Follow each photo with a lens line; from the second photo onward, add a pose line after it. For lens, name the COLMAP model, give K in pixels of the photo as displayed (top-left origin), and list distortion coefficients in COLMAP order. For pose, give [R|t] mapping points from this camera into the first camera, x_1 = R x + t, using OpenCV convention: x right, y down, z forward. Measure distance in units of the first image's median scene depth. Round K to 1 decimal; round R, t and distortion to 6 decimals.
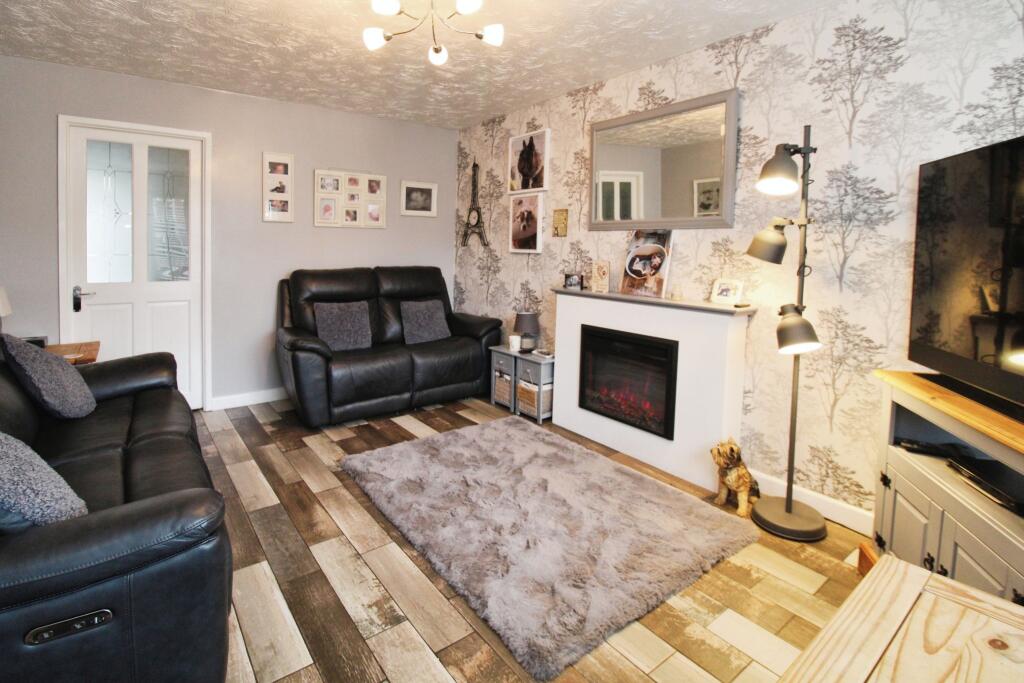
lens RADIAL K [[487.6, 0, 502.2], [0, 487.6, 348.2], [0, 0, 1]] dist [-0.002910, -0.009231]
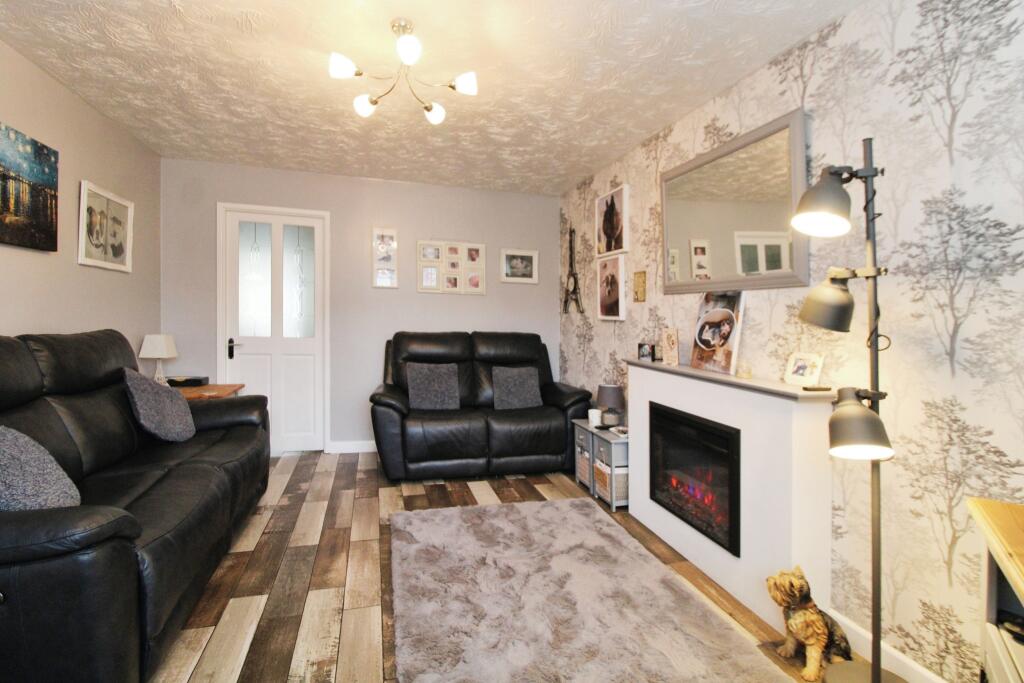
lens RADIAL K [[487.6, 0, 515.3], [0, 487.6, 381.7], [0, 0, 1]] dist [-0.002910, -0.009231]
pose [[0.930451, 0.064751, -0.360649, 0.299993], [-0.094563, 0.993354, -0.065621, -0.004979], [0.354003, 0.095161, 0.930390, 0.131112]]
